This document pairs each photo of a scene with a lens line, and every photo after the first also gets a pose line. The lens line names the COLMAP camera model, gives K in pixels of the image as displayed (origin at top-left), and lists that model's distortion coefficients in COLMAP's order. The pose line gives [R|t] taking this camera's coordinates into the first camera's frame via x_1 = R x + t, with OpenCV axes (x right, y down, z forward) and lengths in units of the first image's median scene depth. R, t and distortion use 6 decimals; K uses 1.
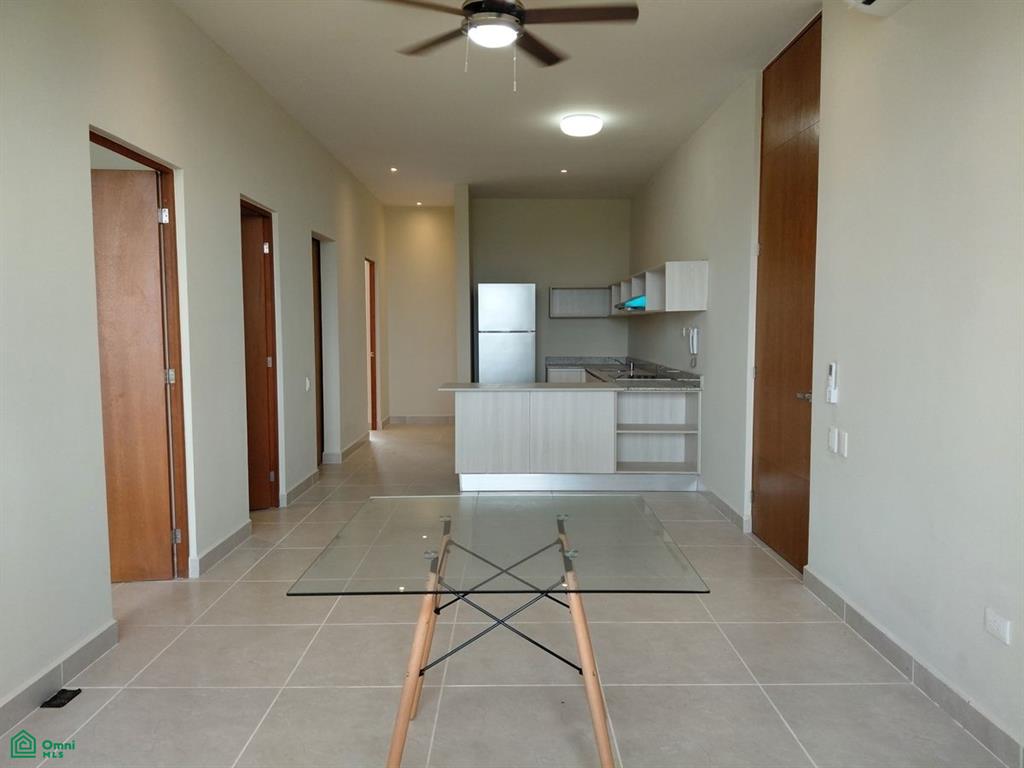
lens RADIAL K [[718.0, 0, 512.0], [0, 718.0, 384.0], [0, 0, 1]] dist [0.000466, -0.000353]
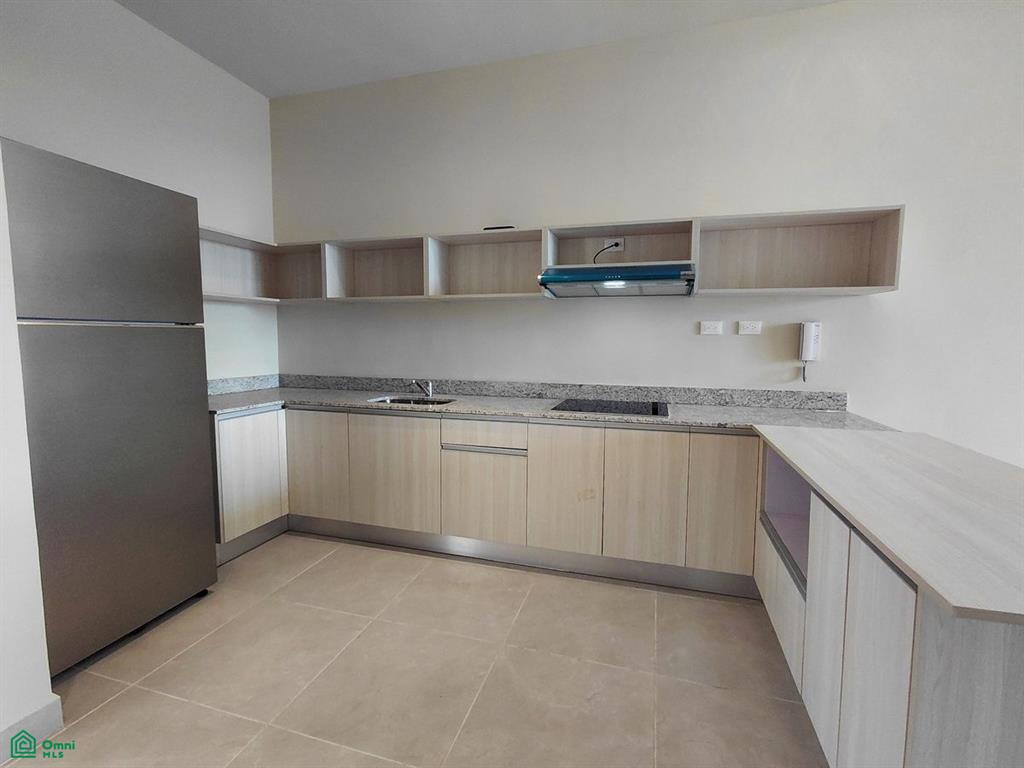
lens RADIAL K [[502.5, 0, 506.5], [0, 502.5, 358.8], [0, 0, 1]] dist [-0.023217, -0.000152]
pose [[0.301763, -0.043125, 0.952407, -0.178042], [0.070584, 0.997245, 0.022791, -0.049704], [-0.950767, 0.060347, 0.303976, 0.754793]]
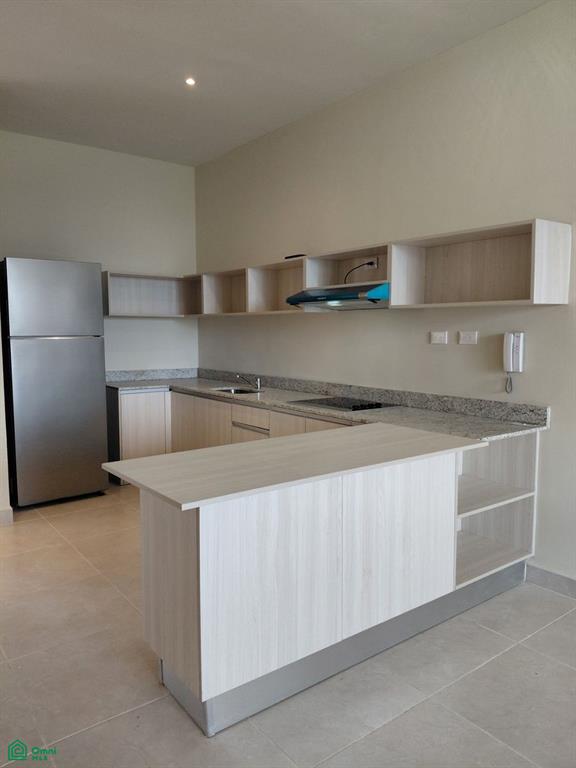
lens RADIAL K [[539.8, 0, 288.0], [0, 539.8, 384.0], [0, 0, 1]] dist [0.000263, 0.000197]
pose [[0.794770, -0.052830, 0.604607, -0.135229], [0.043164, 0.998602, 0.030517, -0.036828], [-0.605374, 0.001843, 0.795939, 0.490515]]
